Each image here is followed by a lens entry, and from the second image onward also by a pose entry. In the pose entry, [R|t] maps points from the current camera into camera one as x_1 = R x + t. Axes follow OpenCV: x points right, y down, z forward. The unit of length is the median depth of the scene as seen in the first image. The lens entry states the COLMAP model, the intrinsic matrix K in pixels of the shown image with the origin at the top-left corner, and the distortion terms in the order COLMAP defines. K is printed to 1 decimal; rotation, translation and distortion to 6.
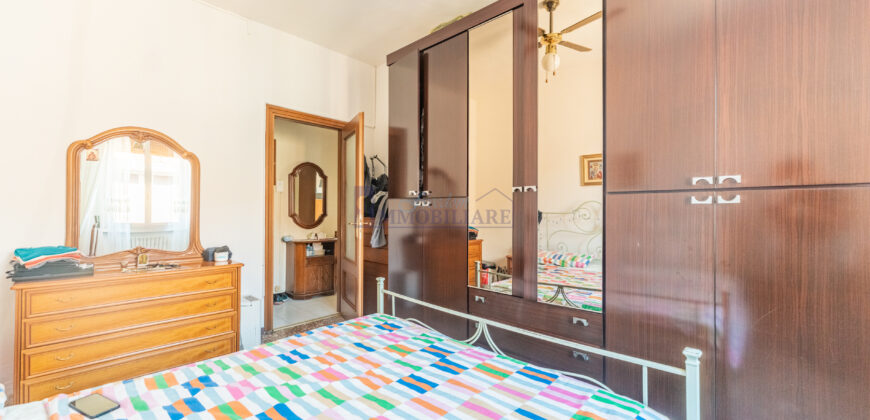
lens RADIAL K [[345.2, 0, 434.5], [0, 345.2, 209.4], [0, 0, 1]] dist [0.001581, 0.000113]
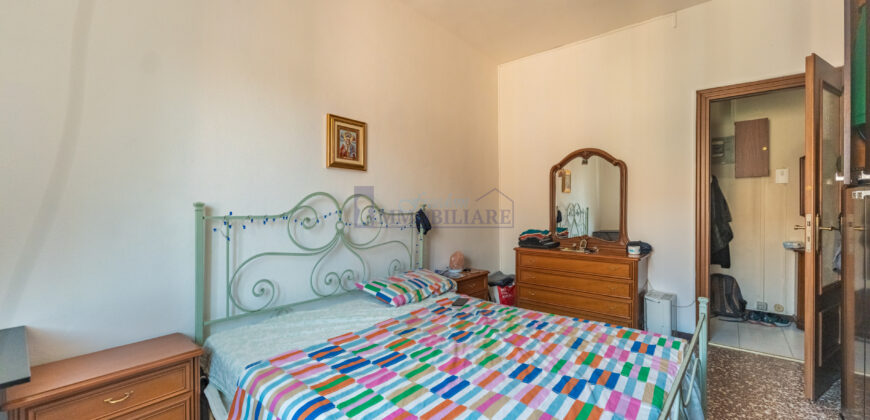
lens RADIAL K [[345.2, 0, 434.5], [0, 345.2, 209.4], [0, 0, 1]] dist [0.001581, 0.000113]
pose [[0.049608, 0.001240, -0.998768, 0.750616], [0.012923, 0.999915, 0.001883, -0.006552], [0.998685, -0.013001, 0.049588, 0.500395]]
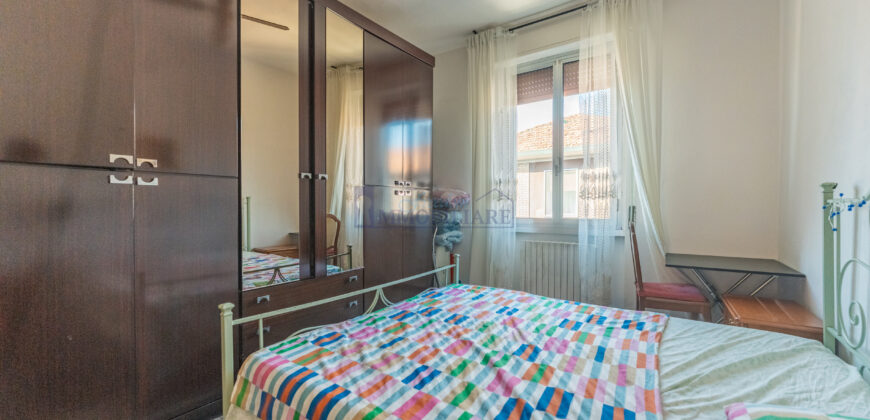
lens RADIAL K [[348.0, 0, 435.0], [0, 348.0, 210.0], [0, 0, 1]] dist [0.000470, 0.000344]
pose [[-0.153070, -0.021149, 0.987989, -1.057270], [-0.009485, 0.999756, 0.019932, 0.026809], [-0.988170, -0.006320, -0.153234, 0.972337]]
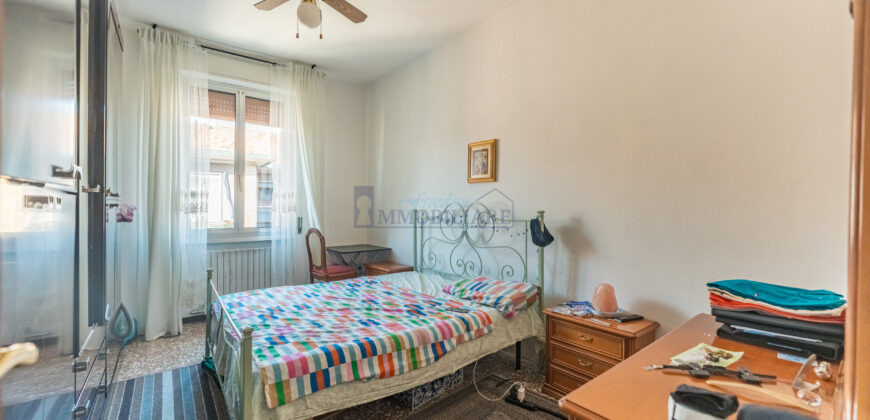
lens RADIAL K [[345.2, 0, 434.5], [0, 345.2, 209.4], [0, 0, 1]] dist [0.001581, 0.000113]
pose [[-0.991558, -0.013495, 0.128962, -0.750354], [-0.014311, 0.999883, -0.005405, -0.022268], [-0.128874, -0.007205, -0.991635, 2.081455]]
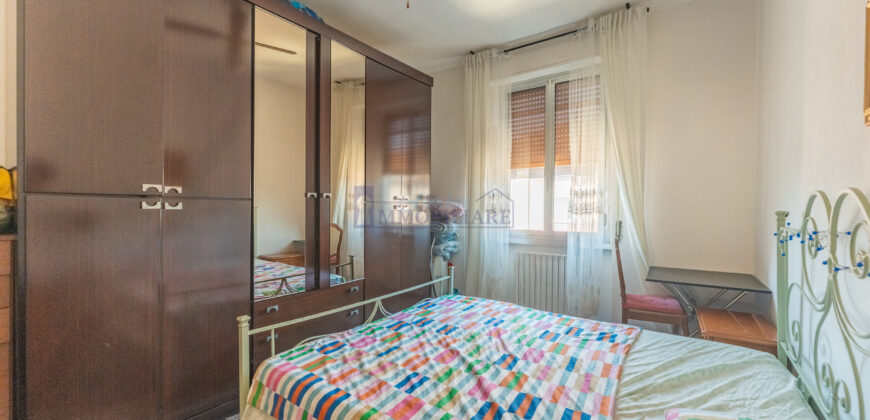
lens RADIAL K [[350.4, 0, 433.8], [0, 350.4, 210.0], [0, 0, 1]] dist [0.002997, -0.000335]
pose [[-0.141935, -0.018470, 0.989704, -1.179817], [-0.015720, 0.999742, 0.016403, -0.041005], [-0.989751, -0.013230, -0.142189, 0.960727]]
